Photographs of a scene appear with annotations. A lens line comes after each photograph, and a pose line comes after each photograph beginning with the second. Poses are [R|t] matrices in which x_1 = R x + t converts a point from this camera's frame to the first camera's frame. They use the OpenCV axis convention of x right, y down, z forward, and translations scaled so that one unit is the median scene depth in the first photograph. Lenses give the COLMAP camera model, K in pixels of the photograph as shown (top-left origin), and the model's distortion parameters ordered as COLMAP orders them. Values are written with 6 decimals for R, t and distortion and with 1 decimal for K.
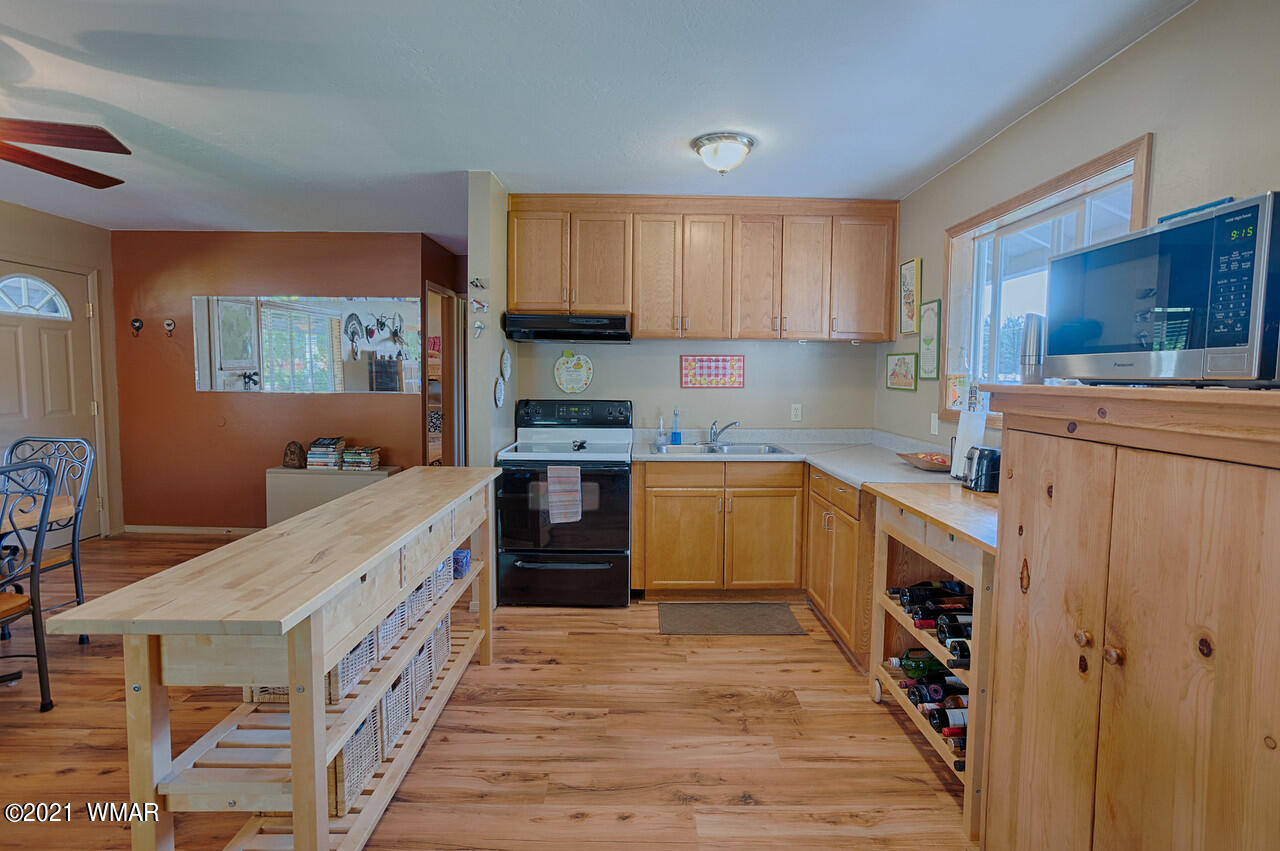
lens RADIAL K [[615.7, 0, 649.5], [0, 615.7, 421.7], [0, 0, 1]] dist [-0.027711, 0.013187]
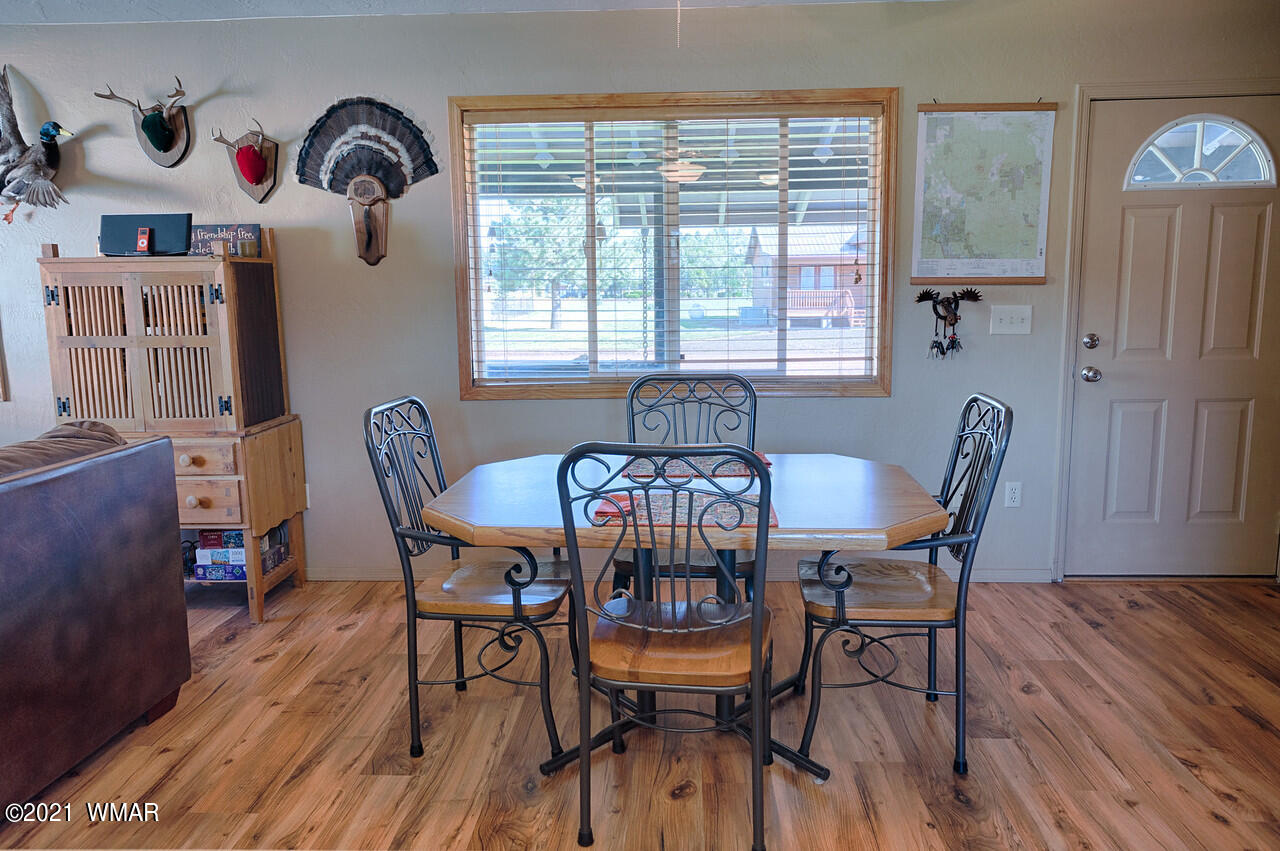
lens RADIAL K [[865.2, 0, 631.6], [0, 865.2, 411.3], [0, 0, 1]] dist [0.000362, 0.019745]
pose [[-0.063875, 0.135021, -0.988782, -0.122374], [-0.064681, 0.988162, 0.139115, -0.040405], [0.995860, 0.072841, -0.054385, 0.523430]]
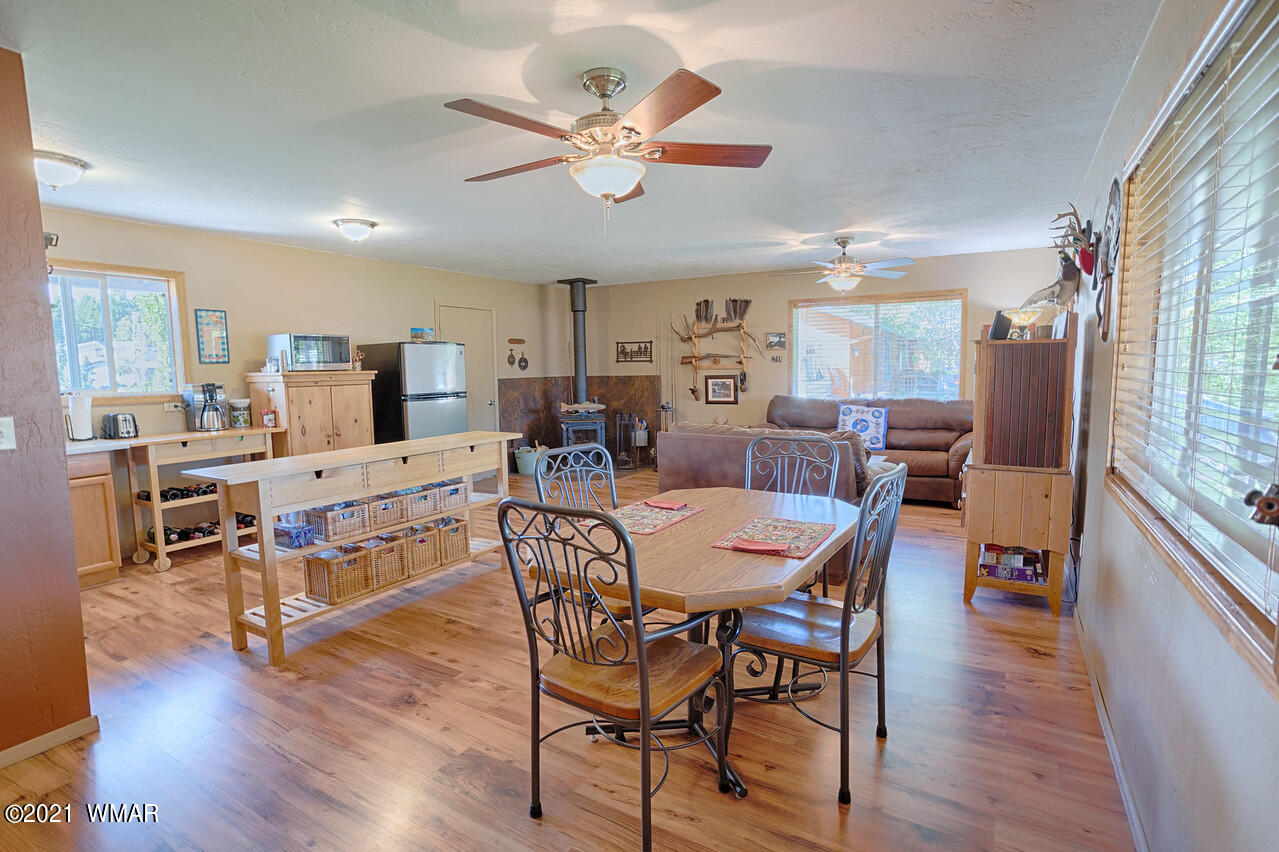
lens RADIAL K [[615.3, 0, 633.6], [0, 615.3, 424.6], [0, 0, 1]] dist [-0.027711, 0.013187]
pose [[-0.847707, -0.053206, 0.527790, -0.964651], [0.043443, 0.984652, 0.169038, -0.094392], [-0.528683, 0.166223, -0.832385, 1.020287]]
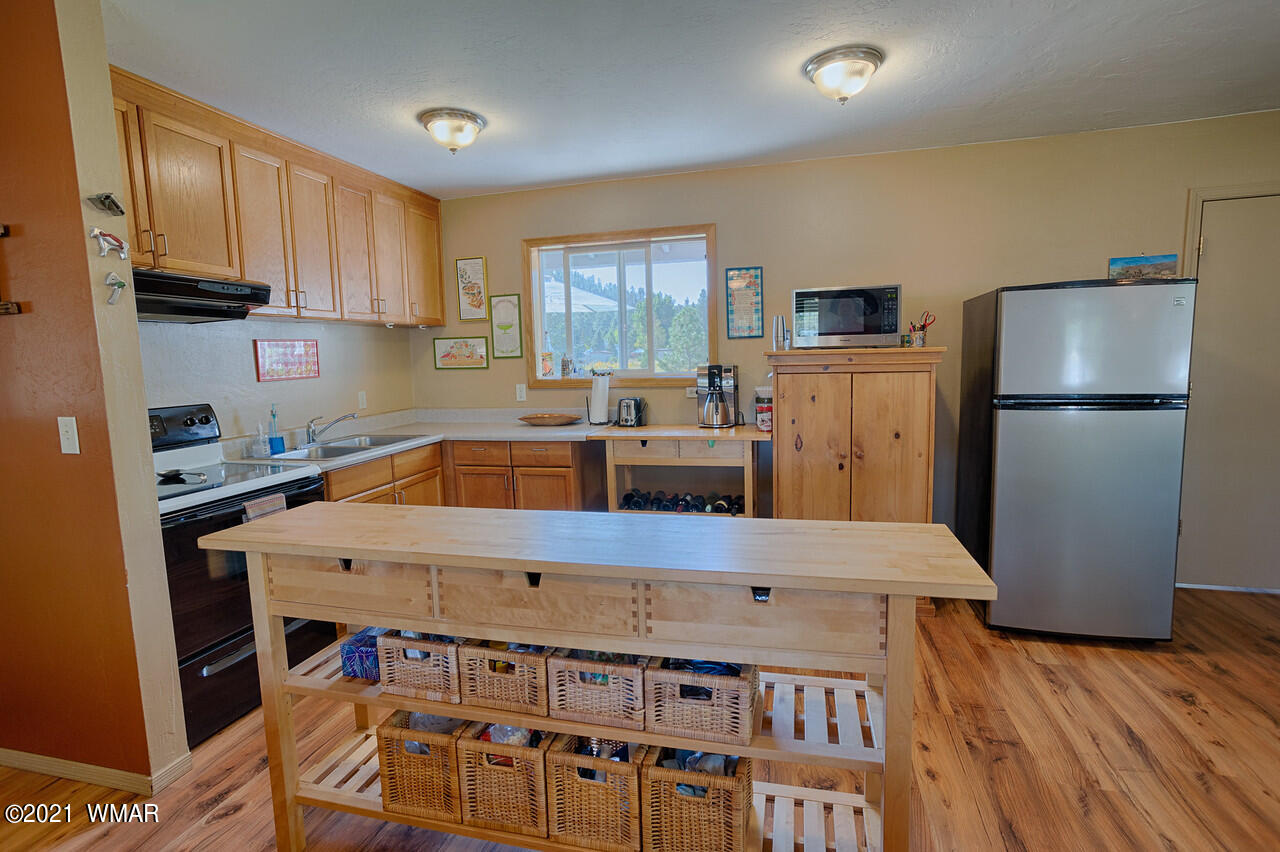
lens RADIAL K [[615.7, 0, 638.9], [0, 615.7, 424.4], [0, 0, 1]] dist [-0.027711, 0.013187]
pose [[0.272279, -0.130406, 0.953341, -0.558670], [0.106445, 0.988775, 0.104851, -0.031916], [-0.956312, 0.072929, 0.283104, 0.334698]]
